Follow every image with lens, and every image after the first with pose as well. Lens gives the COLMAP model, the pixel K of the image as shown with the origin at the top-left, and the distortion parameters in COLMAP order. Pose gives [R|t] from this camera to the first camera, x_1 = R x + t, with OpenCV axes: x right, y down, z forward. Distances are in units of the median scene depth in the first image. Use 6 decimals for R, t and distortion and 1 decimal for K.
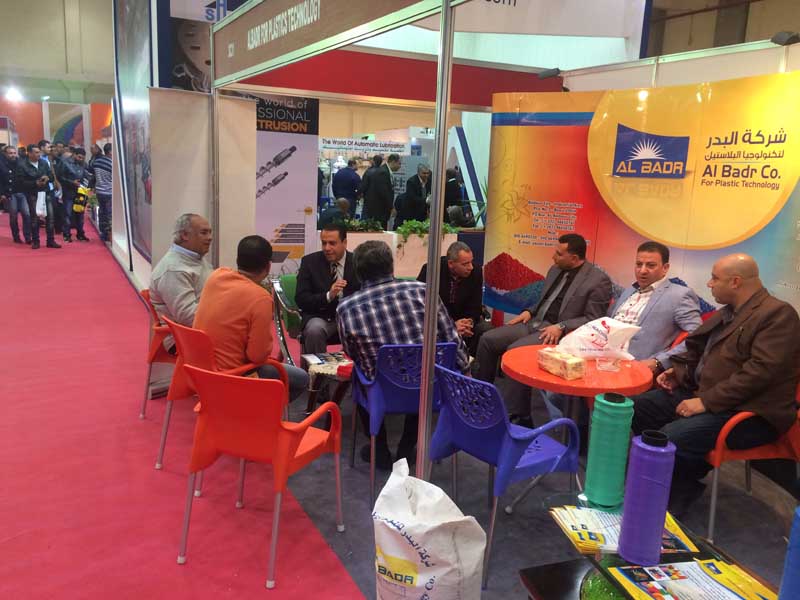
lens RADIAL K [[679.7, 0, 402.0], [0, 679.7, 295.7], [0, 0, 1]] dist [0.086617, -0.101277]
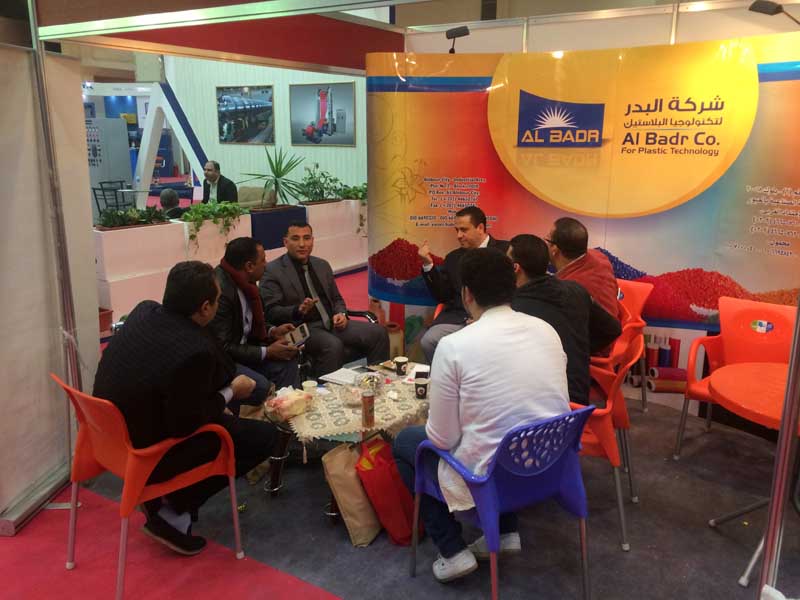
lens RADIAL K [[679.7, 0, 402.0], [0, 679.7, 295.7], [0, 0, 1]] dist [0.086617, -0.101277]
pose [[0.859582, -0.156530, 0.486432, -0.359888], [0.124576, 0.987399, 0.097595, -0.094671], [-0.495579, -0.023293, 0.868250, 0.293362]]
